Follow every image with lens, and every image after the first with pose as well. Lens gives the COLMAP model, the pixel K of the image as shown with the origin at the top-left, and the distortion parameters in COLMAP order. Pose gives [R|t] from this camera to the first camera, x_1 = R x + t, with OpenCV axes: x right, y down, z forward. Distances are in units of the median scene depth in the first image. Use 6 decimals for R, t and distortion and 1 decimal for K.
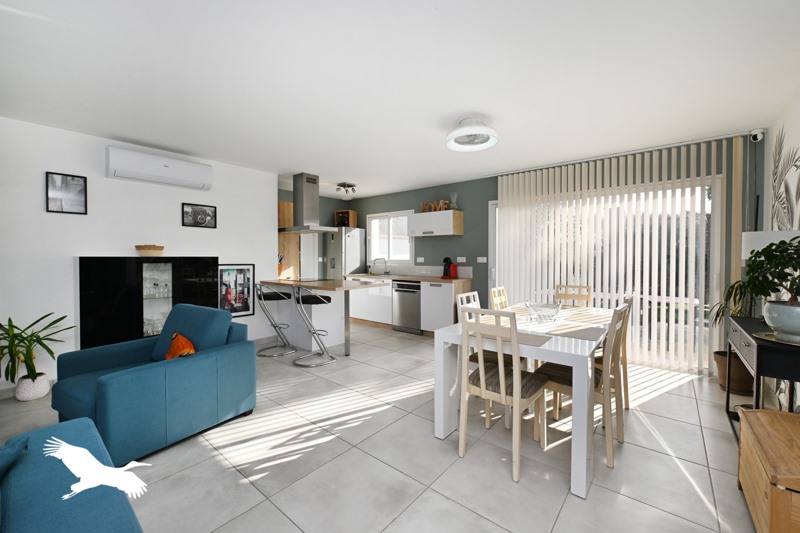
lens RADIAL K [[322.9, 0, 403.4], [0, 322.9, 265.2], [0, 0, 1]] dist [-0.013370, -0.000167]
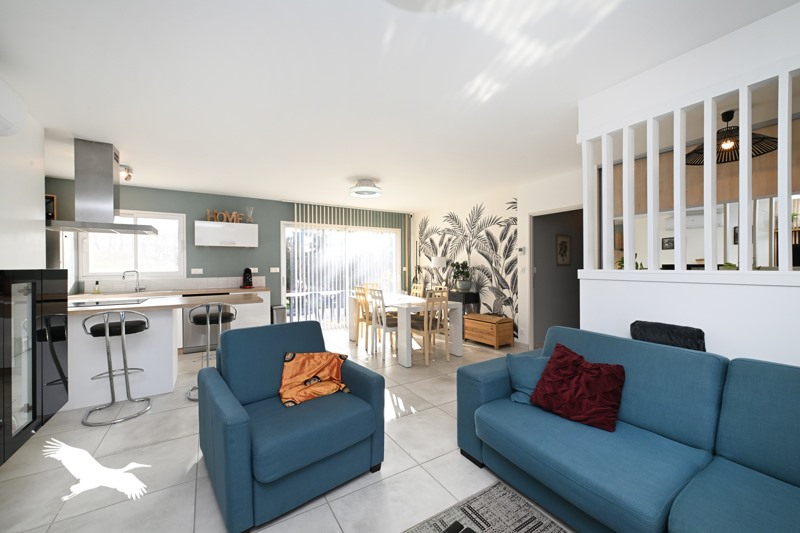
lens RADIAL K [[322.9, 0, 399.6], [0, 322.9, 266.7], [0, 0, 1]] dist [-0.013370, -0.000167]
pose [[0.317008, -0.001902, 0.948421, -1.111943], [0.028528, 0.999565, -0.007531, -0.010536], [-0.947994, 0.029444, 0.316924, 0.313941]]
